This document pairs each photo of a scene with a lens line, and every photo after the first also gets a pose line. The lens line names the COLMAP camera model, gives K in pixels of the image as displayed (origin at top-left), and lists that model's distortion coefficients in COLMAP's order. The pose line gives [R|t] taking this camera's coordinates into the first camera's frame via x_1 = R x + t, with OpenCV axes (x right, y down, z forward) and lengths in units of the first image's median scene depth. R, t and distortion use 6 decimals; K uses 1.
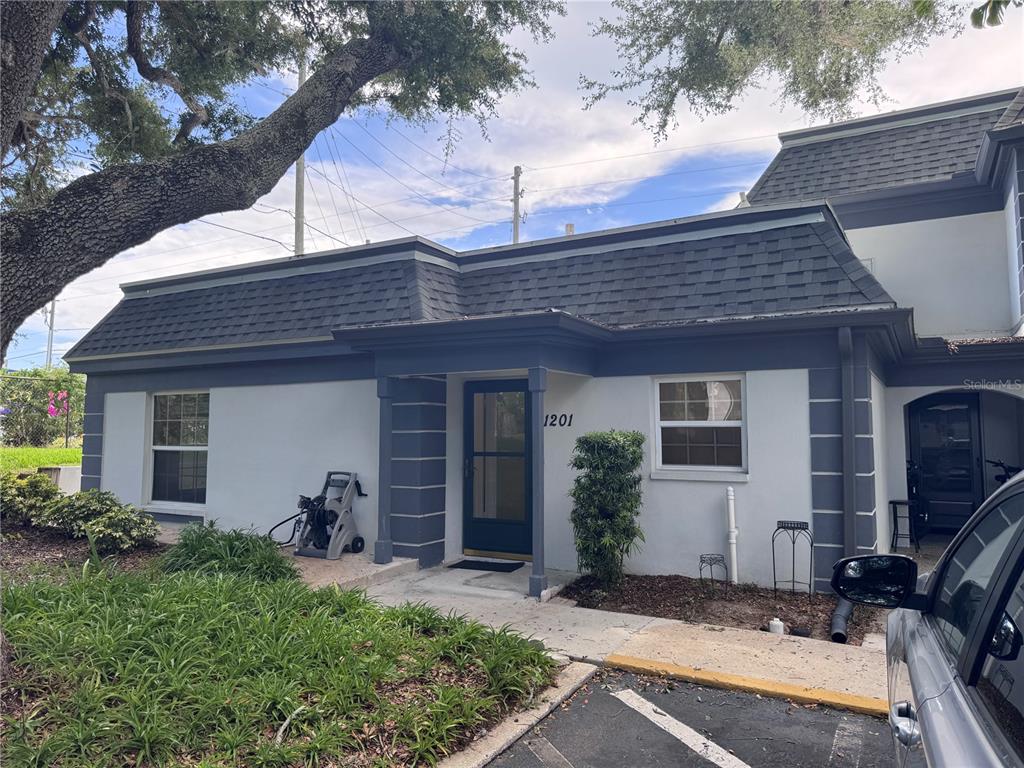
lens RADIAL K [[740.7, 0, 512.0], [0, 740.7, 384.0], [0, 0, 1]] dist [0.066032, -0.073955]
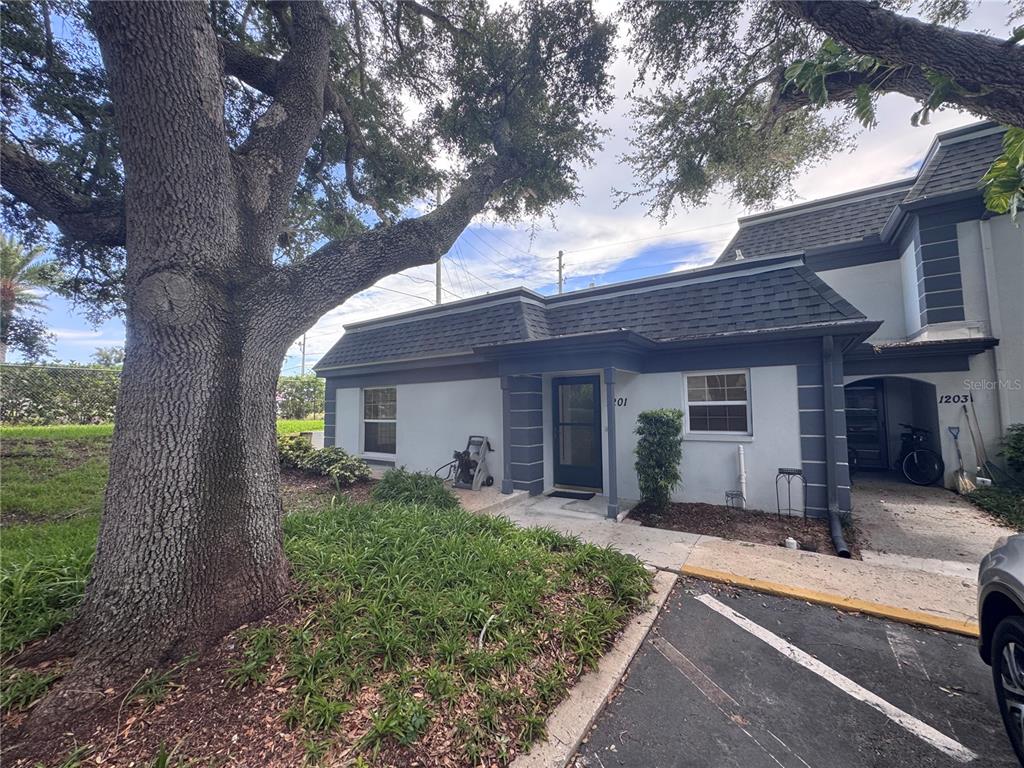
lens RADIAL K [[411.6, 0, 509.4], [0, 411.6, 383.4], [0, 0, 1]] dist [-0.000783, 0.000726]
pose [[0.996222, -0.017627, -0.085040, -0.089211], [0.018459, 0.999789, 0.009003, -0.001663], [0.084863, -0.010539, 0.996337, 0.128376]]
